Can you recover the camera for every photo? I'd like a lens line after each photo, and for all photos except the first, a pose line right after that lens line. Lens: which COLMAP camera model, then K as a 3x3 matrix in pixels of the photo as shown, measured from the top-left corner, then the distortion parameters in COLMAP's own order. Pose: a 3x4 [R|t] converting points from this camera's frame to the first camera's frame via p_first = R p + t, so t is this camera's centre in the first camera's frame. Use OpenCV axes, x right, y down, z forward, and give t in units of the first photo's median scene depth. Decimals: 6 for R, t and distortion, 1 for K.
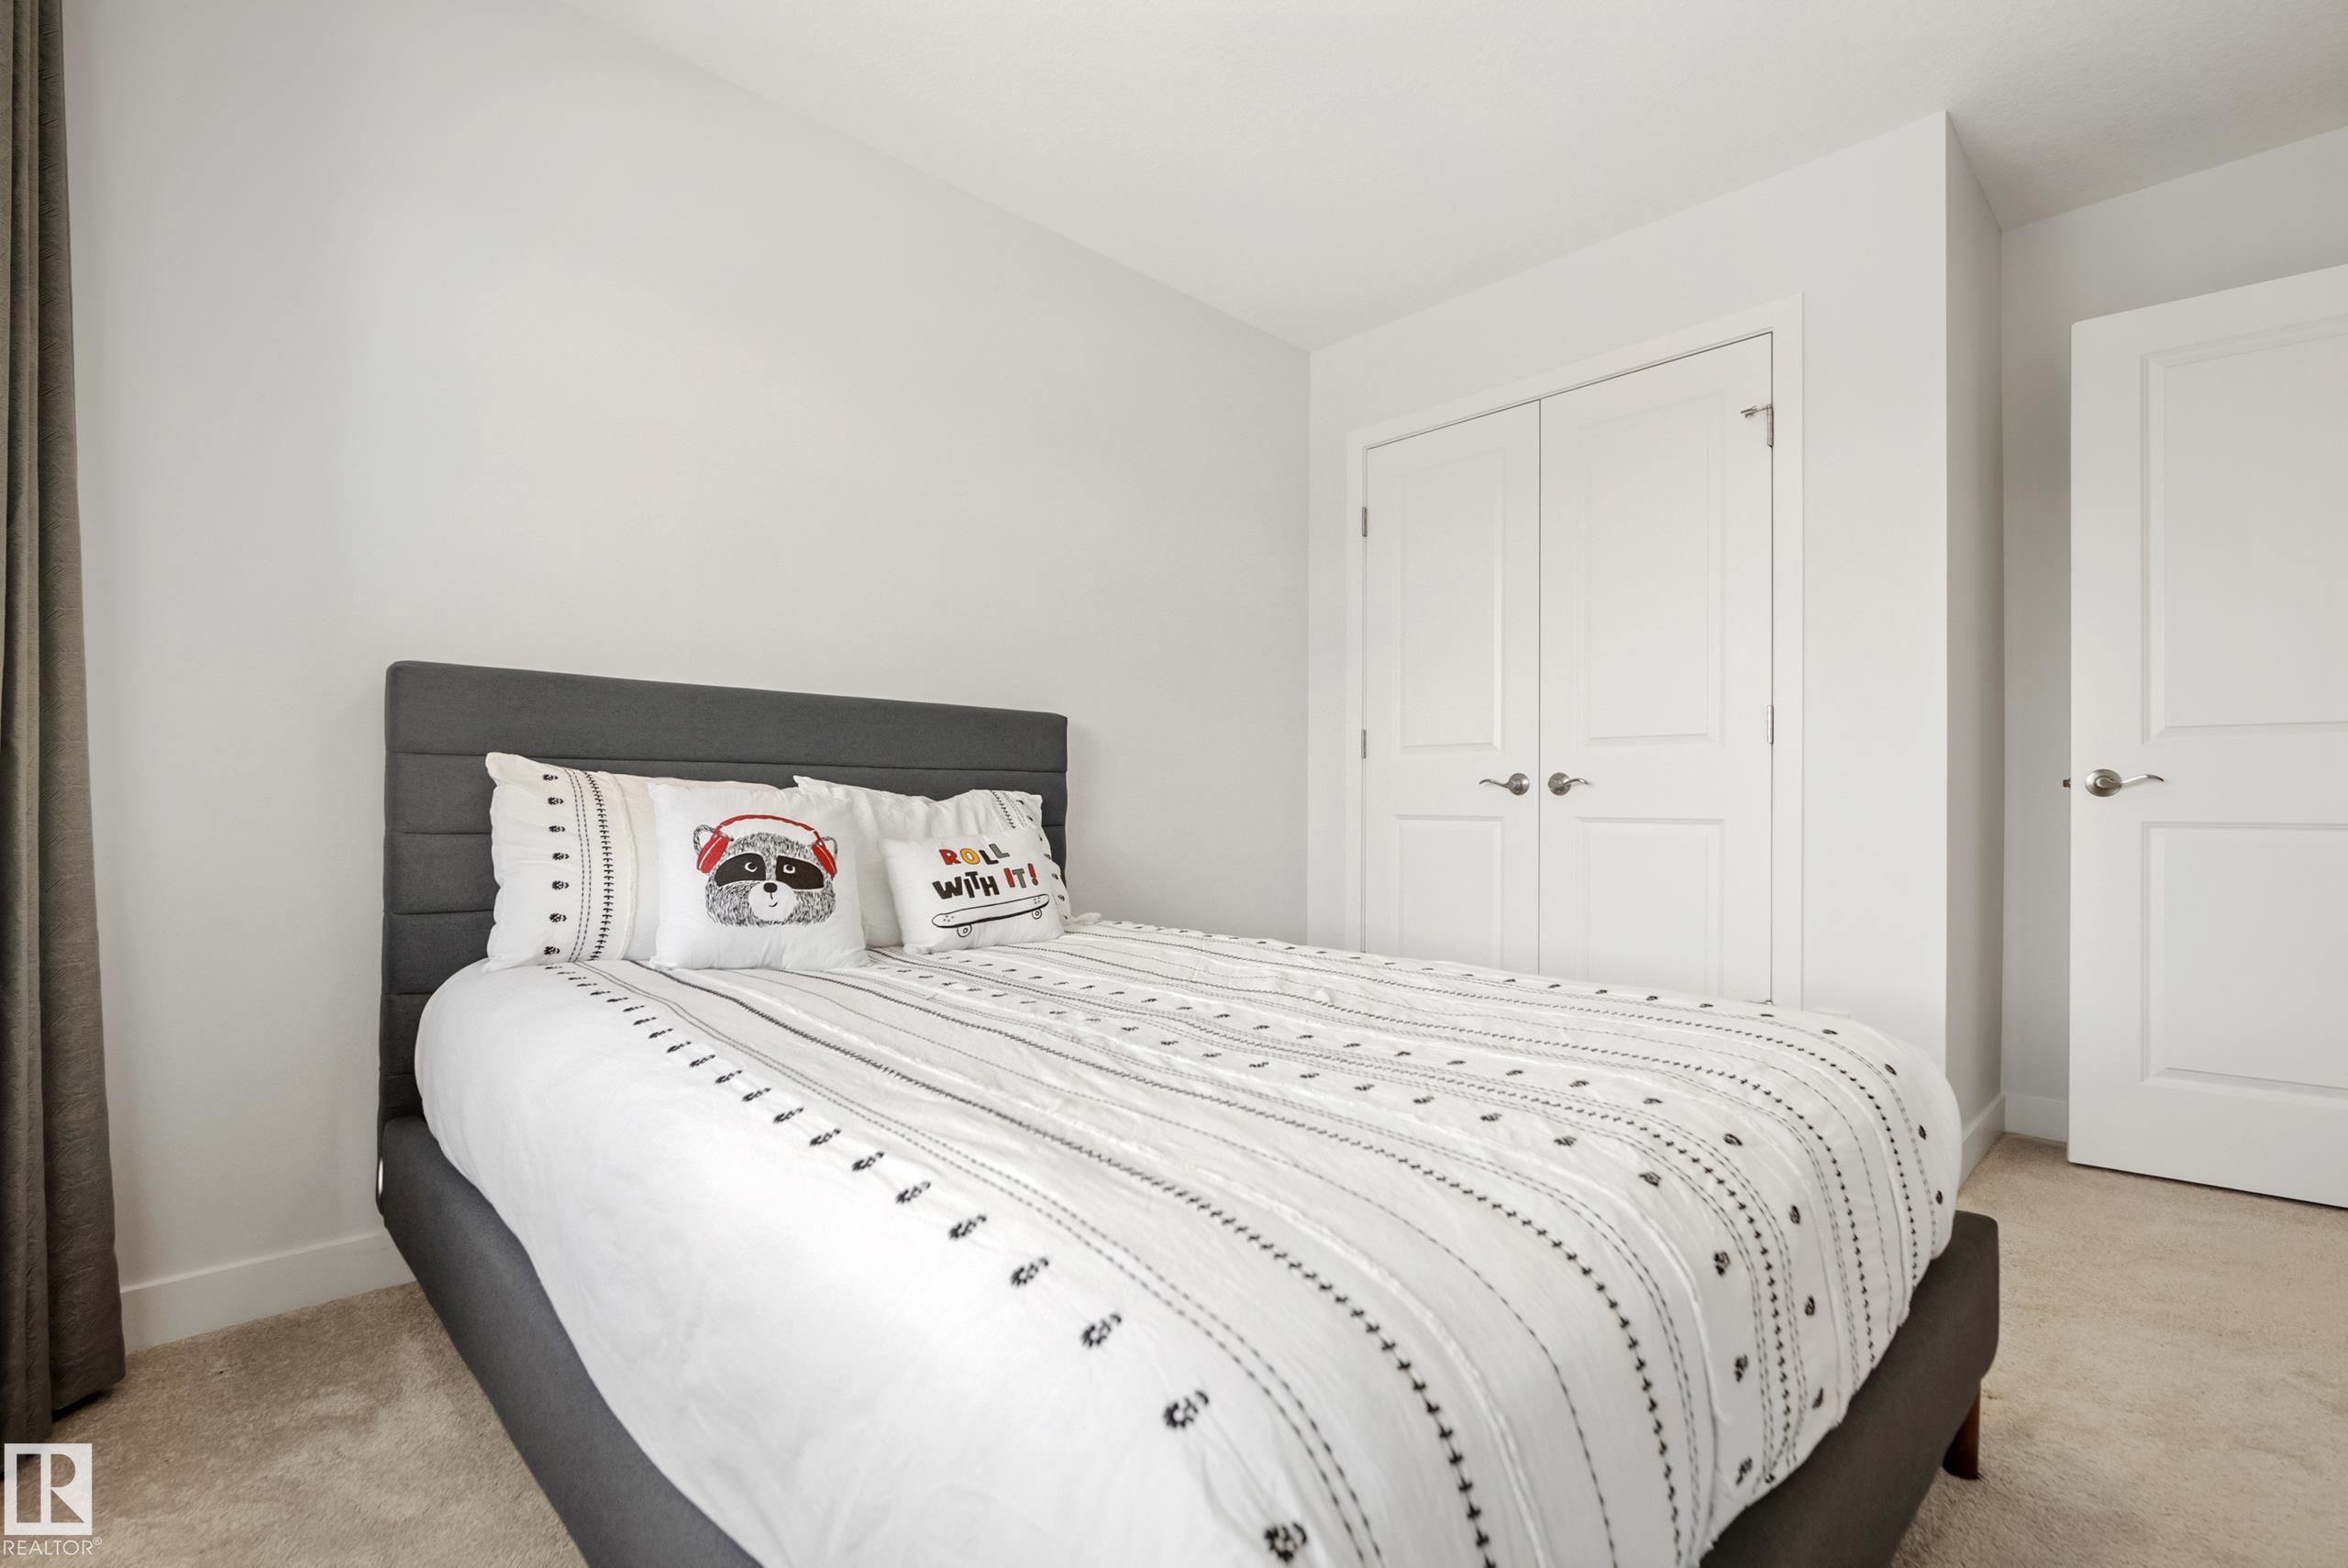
lens RADIAL K [[1043.4, 0, 1174.4], [0, 1043.4, 789.0], [0, 0, 1]] dist [-0.000322, -0.000124]
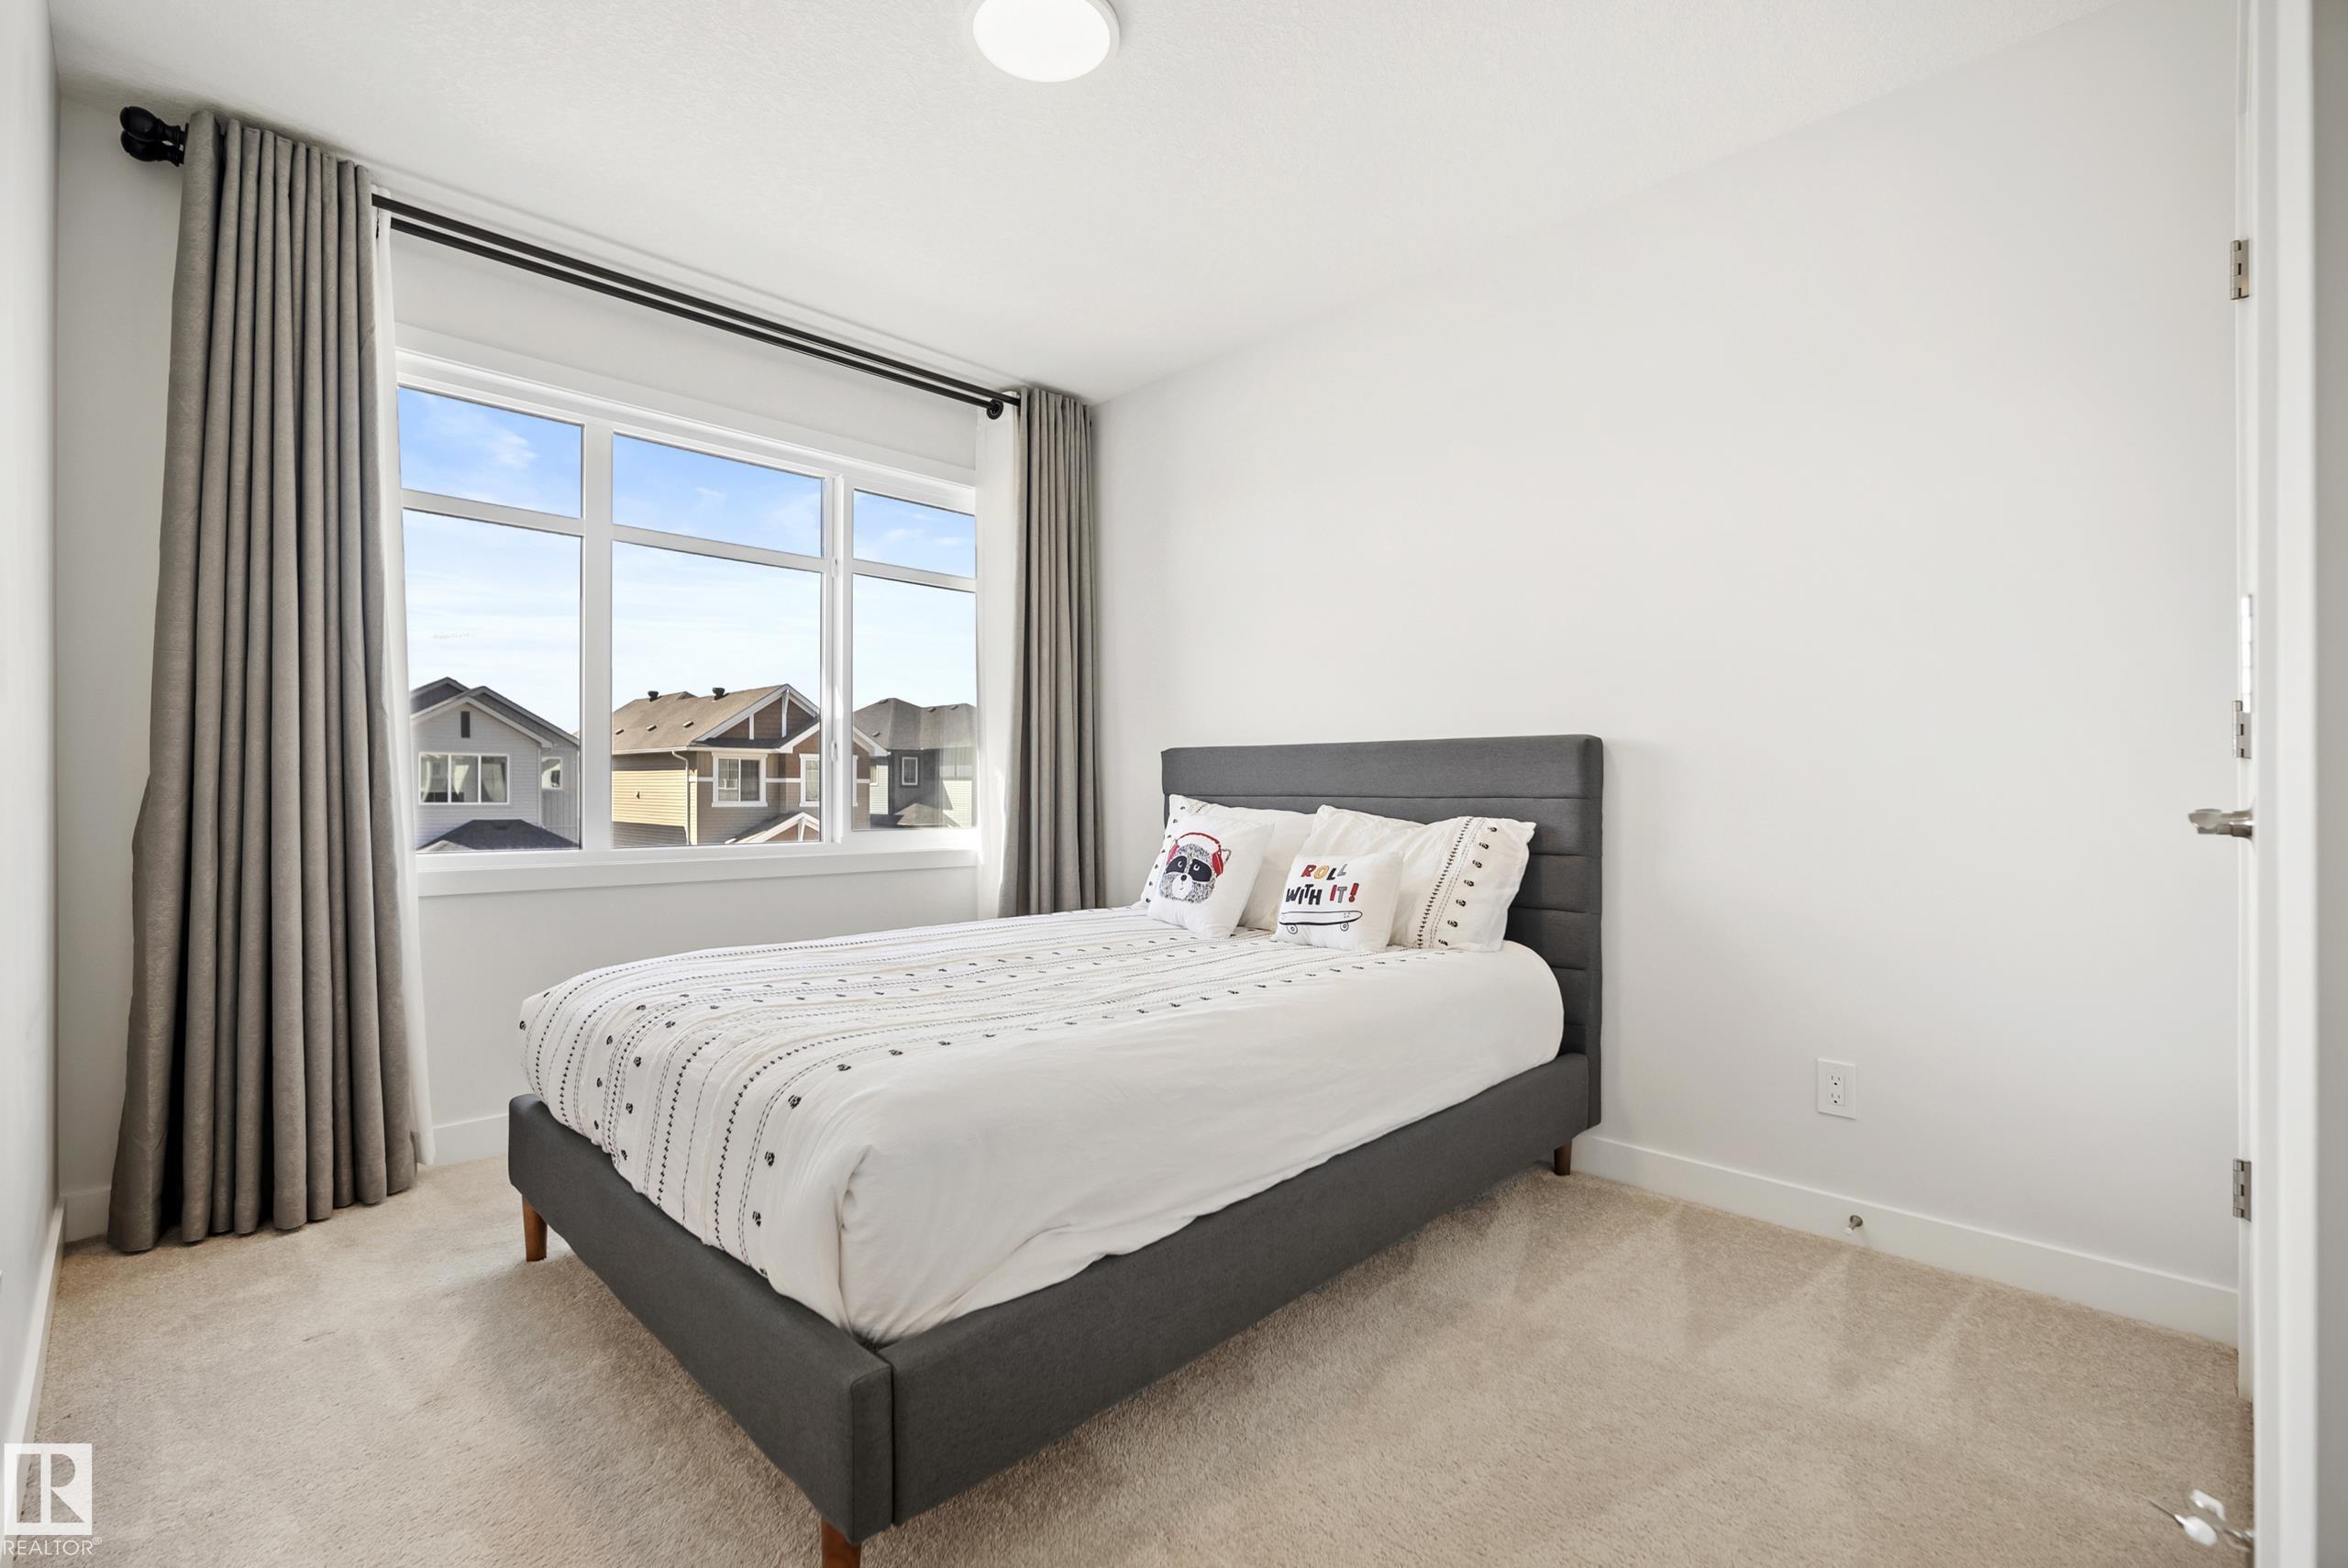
lens RADIAL K [[1043.4, 0, 1174.1], [0, 1043.4, 790.2], [0, 0, 1]] dist [-0.000322, -0.000124]
pose [[0.031718, -0.004351, -0.999487, 1.064000], [0.009376, 0.999948, -0.004055, -0.030382], [0.999453, -0.009243, 0.031757, 0.803182]]
